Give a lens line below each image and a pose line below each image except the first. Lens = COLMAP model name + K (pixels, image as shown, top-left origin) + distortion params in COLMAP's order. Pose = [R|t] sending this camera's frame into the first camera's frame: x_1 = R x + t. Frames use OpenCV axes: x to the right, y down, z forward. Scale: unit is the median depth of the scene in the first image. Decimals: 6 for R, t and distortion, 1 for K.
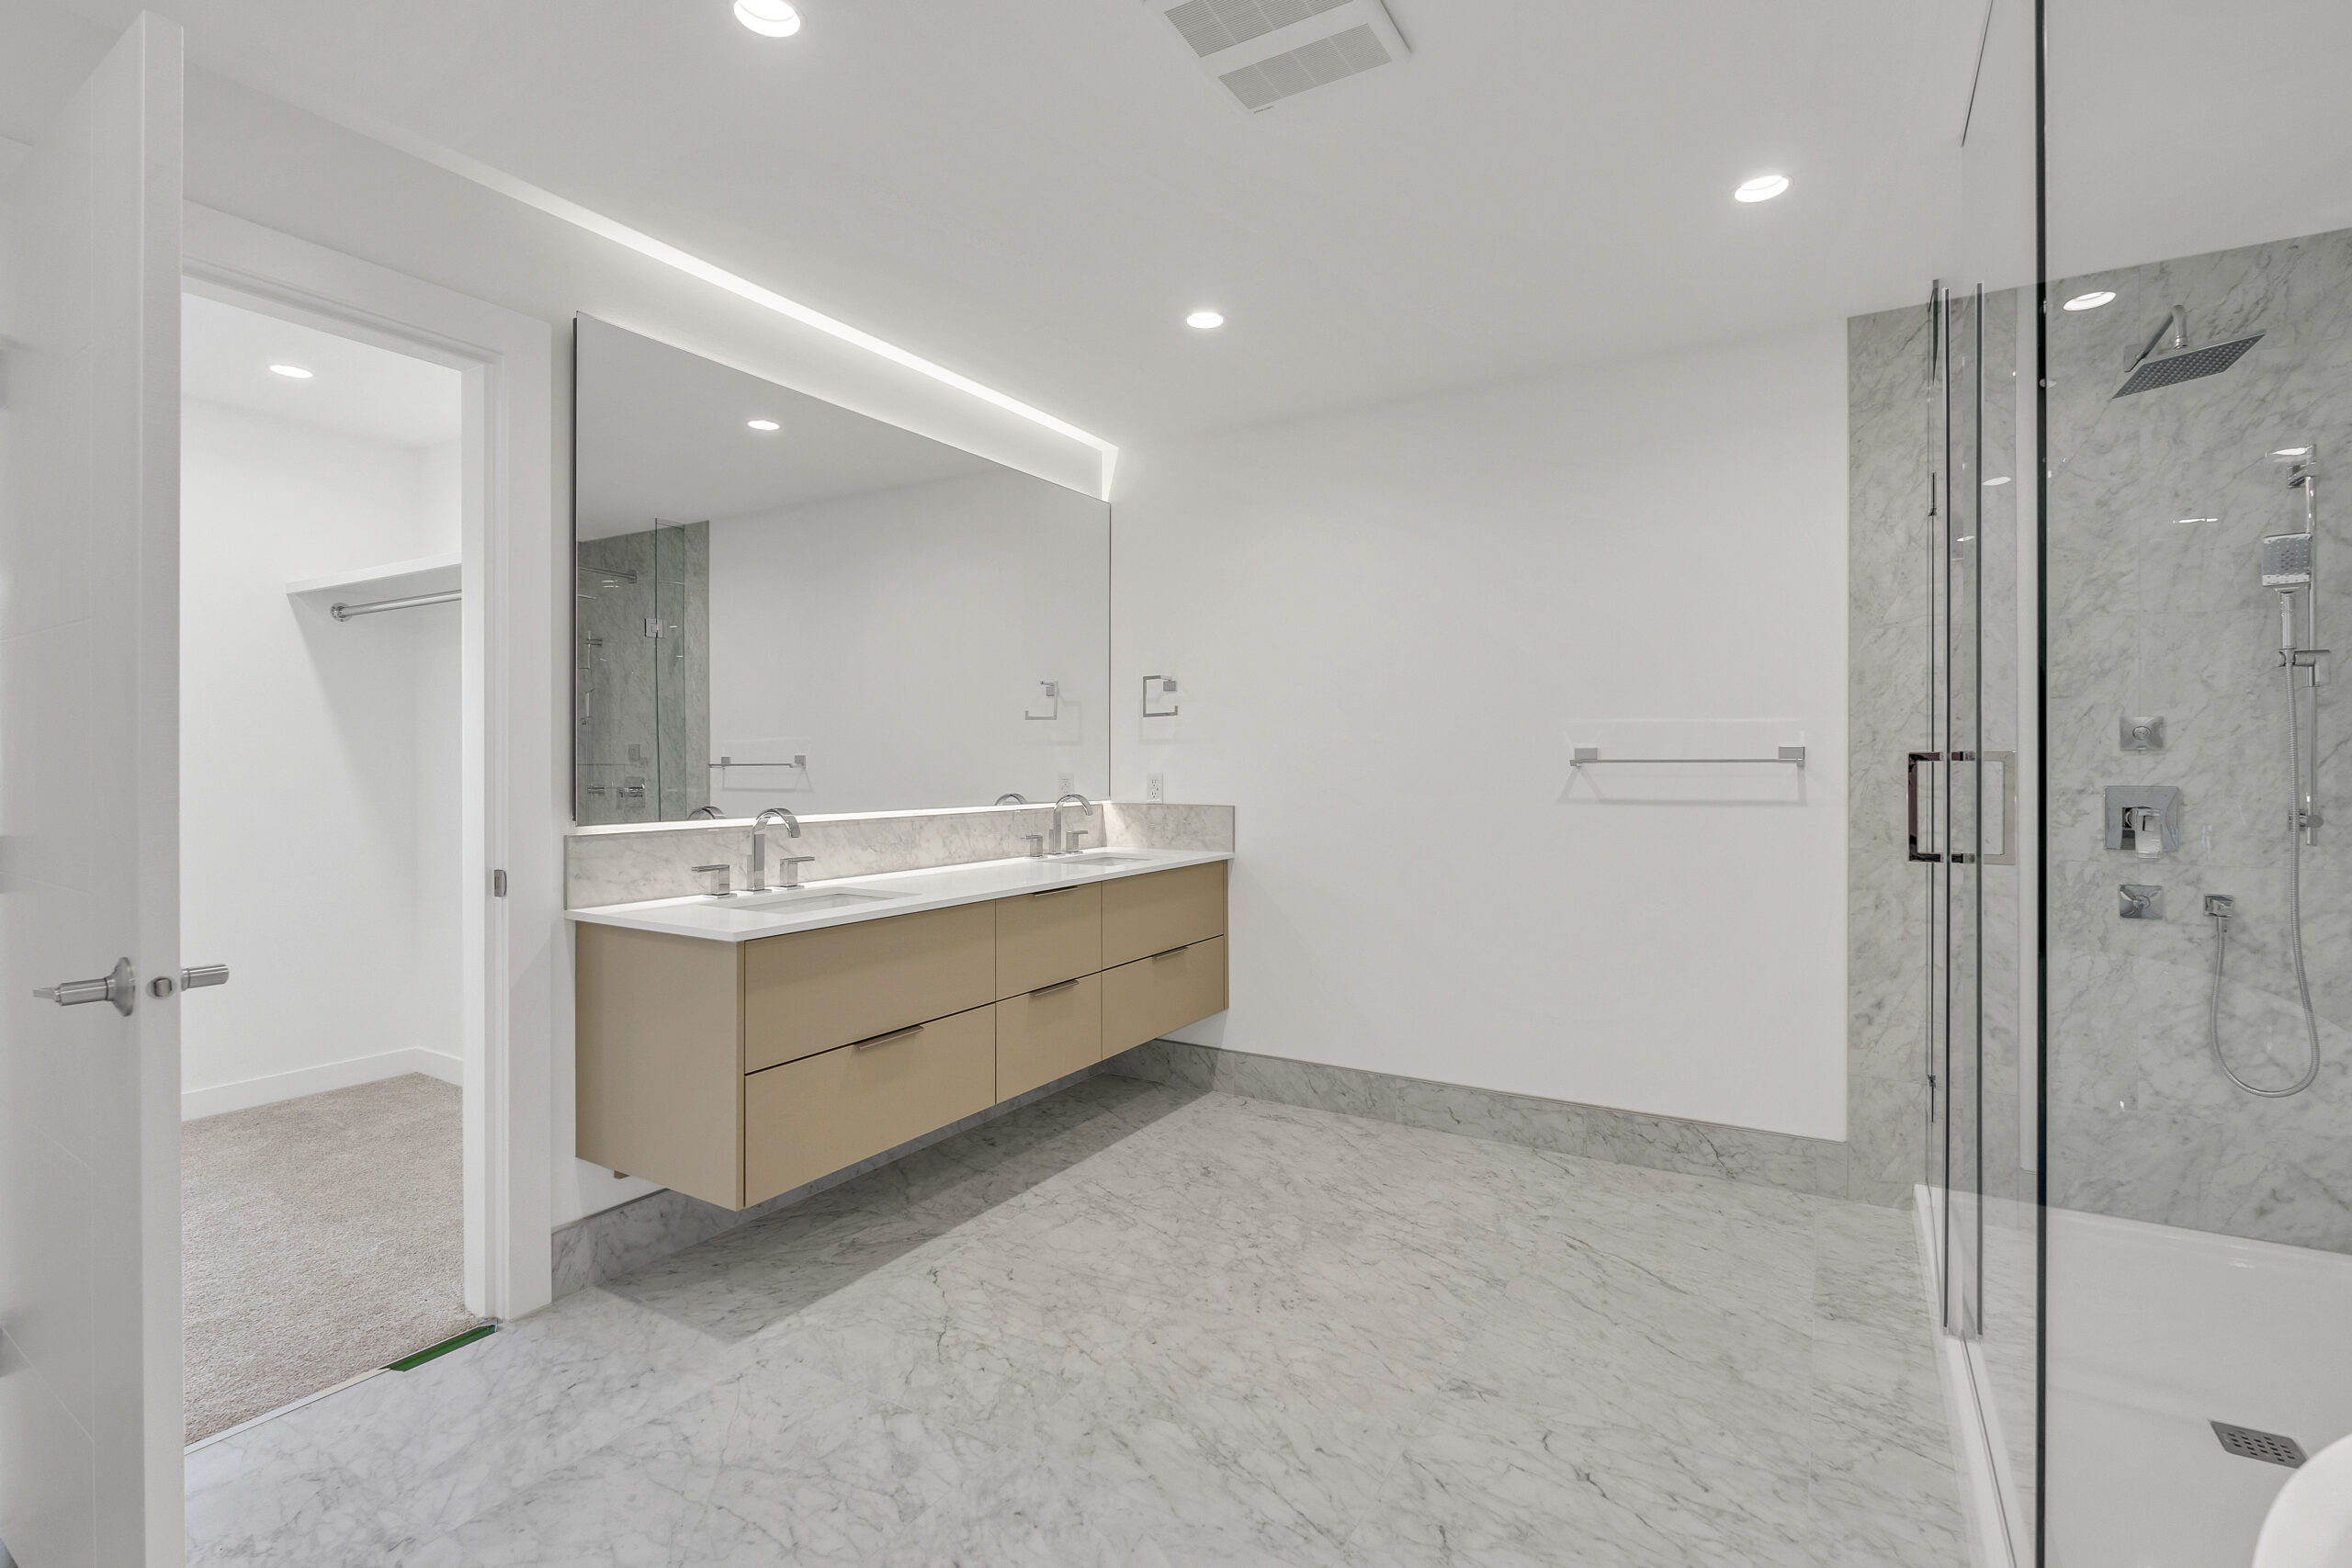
lens RADIAL K [[1082.7, 0, 1181.8], [0, 1082.7, 768.5], [0, 0, 1]] dist [-0.001882, -0.000373]
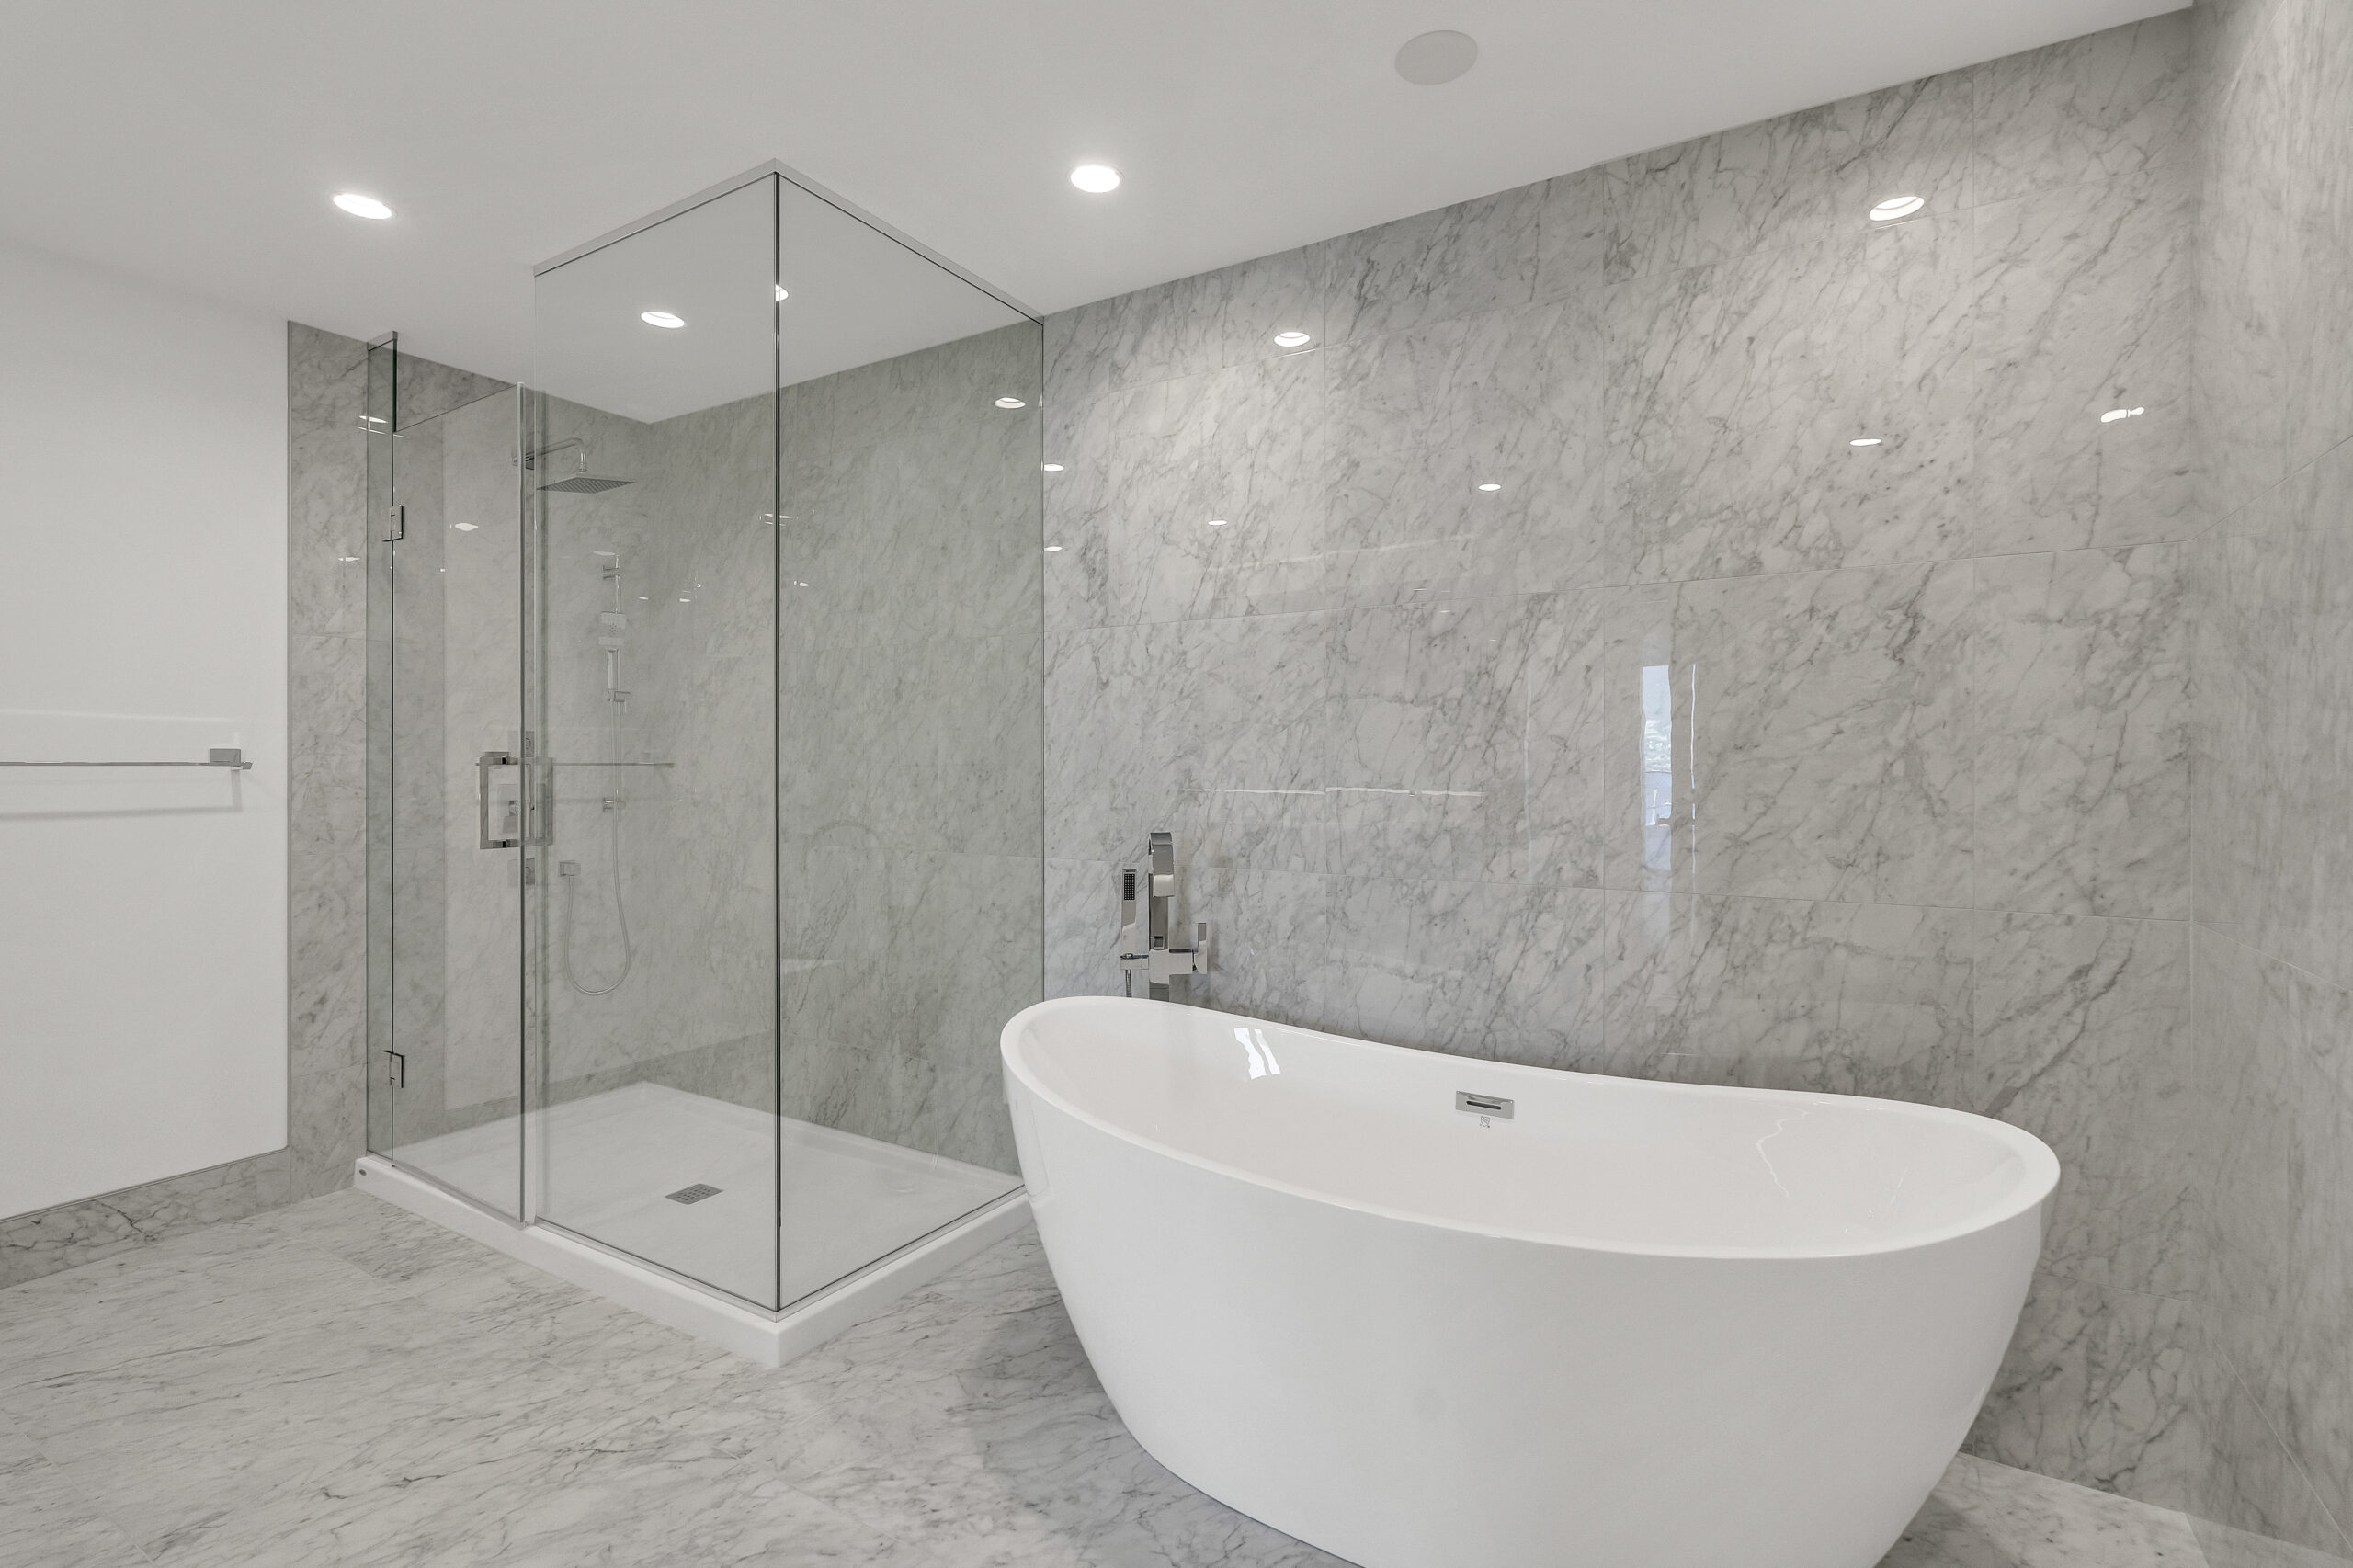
lens RADIAL K [[1083.3, 0, 1180.1], [0, 1083.3, 775.2], [0, 0, 1]] dist [-0.001882, -0.000373]
pose [[0.014236, -0.008984, 0.999858, -0.377647], [0.006609, 0.999939, 0.008891, -0.000349], [-0.999877, 0.006482, 0.014295, 0.166334]]
